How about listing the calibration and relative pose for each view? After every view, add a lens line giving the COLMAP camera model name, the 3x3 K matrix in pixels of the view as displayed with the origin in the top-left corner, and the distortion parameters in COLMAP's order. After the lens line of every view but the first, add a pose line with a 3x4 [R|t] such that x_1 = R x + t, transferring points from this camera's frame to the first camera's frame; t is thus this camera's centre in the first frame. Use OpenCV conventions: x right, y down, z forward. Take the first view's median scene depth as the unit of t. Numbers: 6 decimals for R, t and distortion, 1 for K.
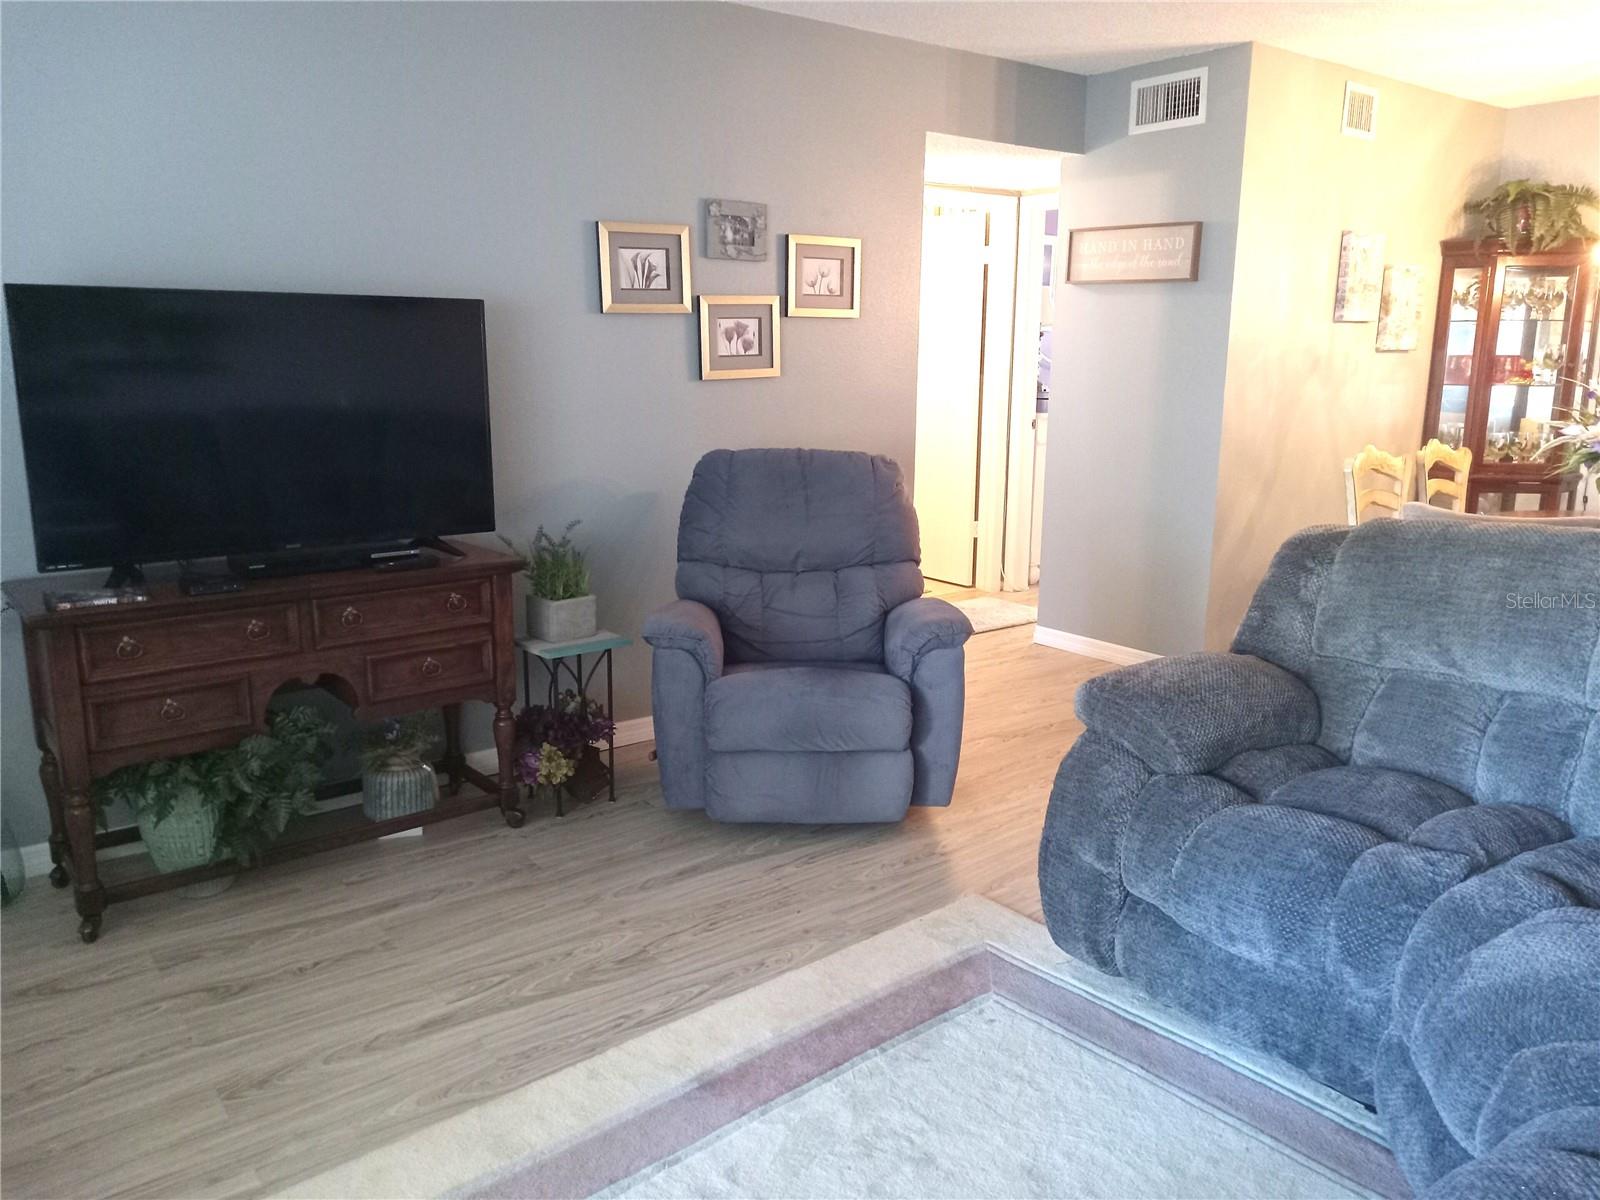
lens RADIAL K [[1210.7, 0, 811.2], [0, 1210.7, 596.8], [0, 0, 1]] dist [0.039236, -0.066138]
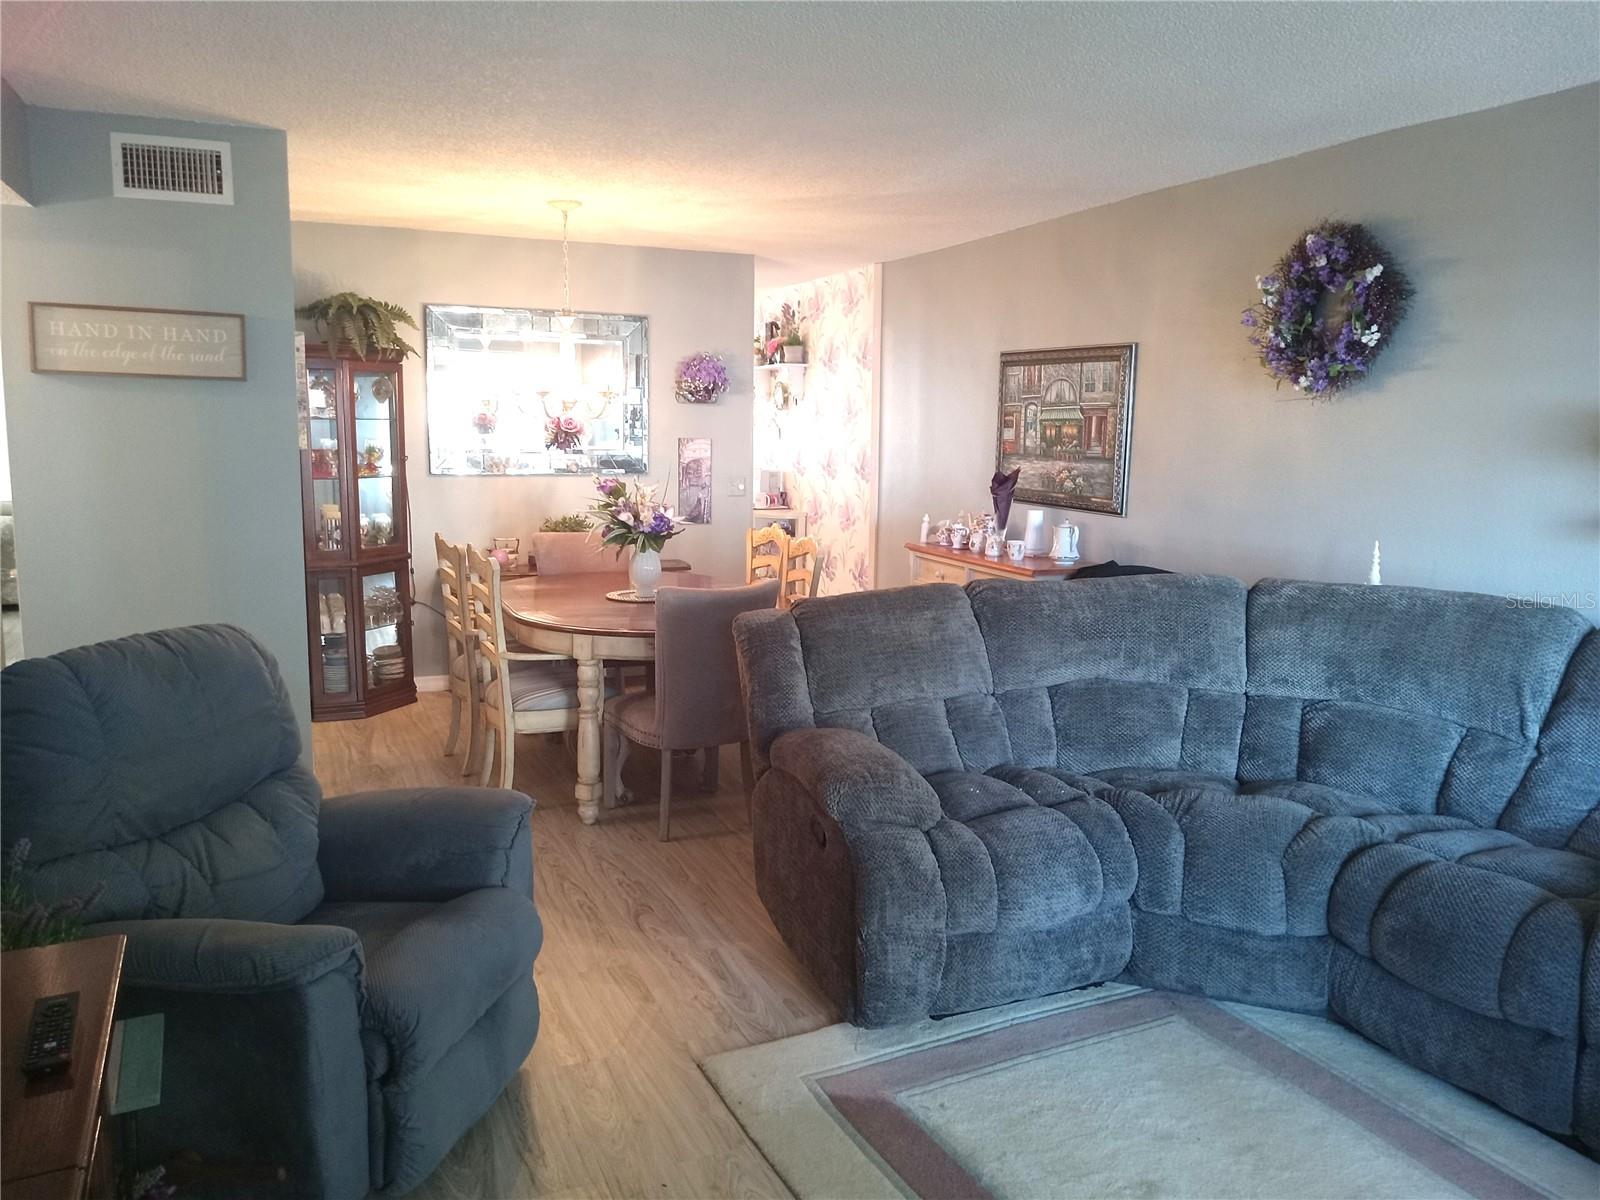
lens RADIAL K [[1210.7, 0, 785.8], [0, 1210.7, 593.0], [0, 0, 1]] dist [0.039236, -0.066138]
pose [[0.237427, -0.142218, 0.960938, -0.591523], [0.189994, 0.976918, 0.097640, -0.155733], [-0.952644, 0.159390, 0.258968, 0.544414]]
